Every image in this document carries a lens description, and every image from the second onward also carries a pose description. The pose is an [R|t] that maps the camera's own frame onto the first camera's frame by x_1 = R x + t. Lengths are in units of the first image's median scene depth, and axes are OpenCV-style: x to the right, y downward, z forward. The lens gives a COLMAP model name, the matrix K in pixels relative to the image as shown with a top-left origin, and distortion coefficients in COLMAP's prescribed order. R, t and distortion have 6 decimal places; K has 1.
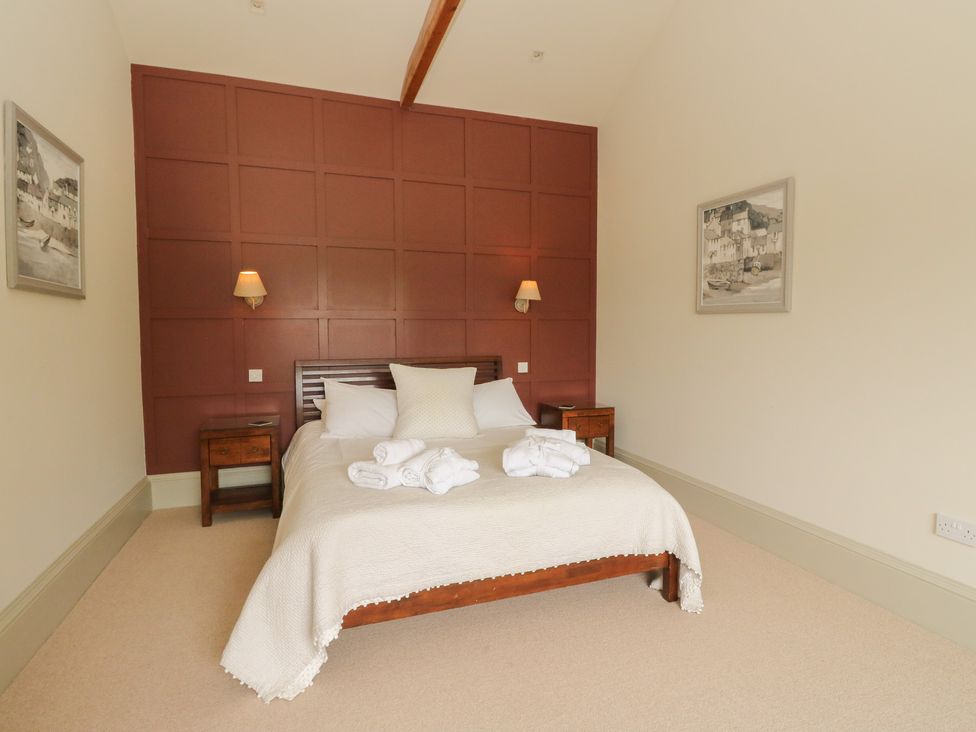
lens RADIAL K [[514.0, 0, 481.5], [0, 514.0, 356.1], [0, 0, 1]] dist [-0.000829, -0.013451]
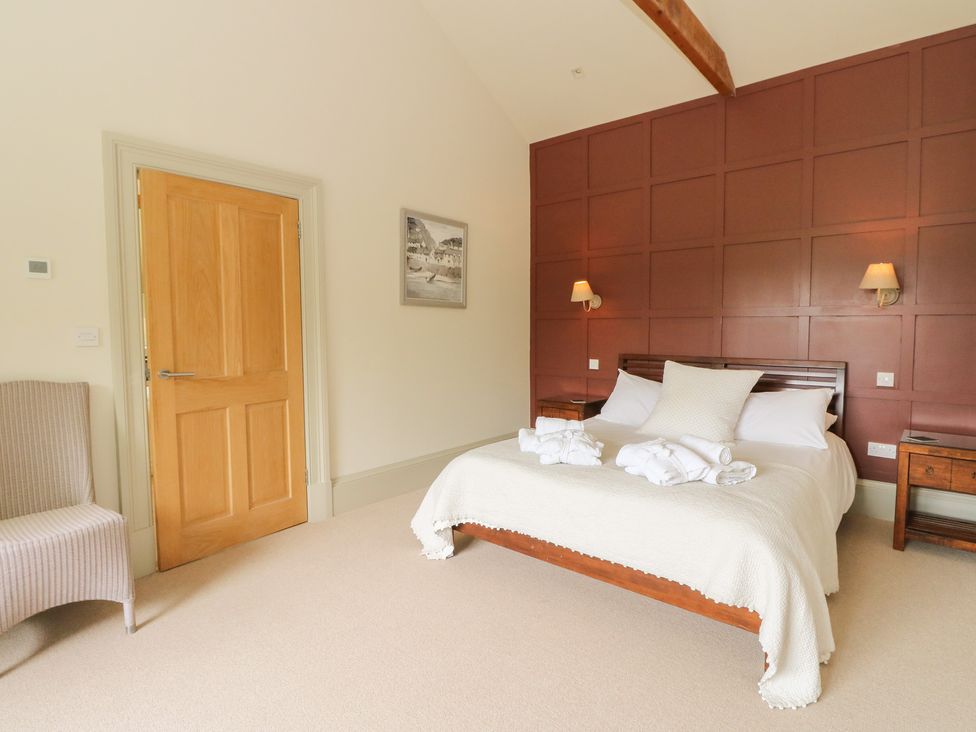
lens RADIAL K [[514.8, 0, 508.1], [0, 514.8, 358.6], [0, 0, 1]] dist [-0.001794, -0.013068]
pose [[0.524504, 0.053837, -0.849704, 0.824561], [-0.048305, 0.998273, 0.033432, -0.012260], [0.850037, 0.023510, 0.526199, 0.270388]]
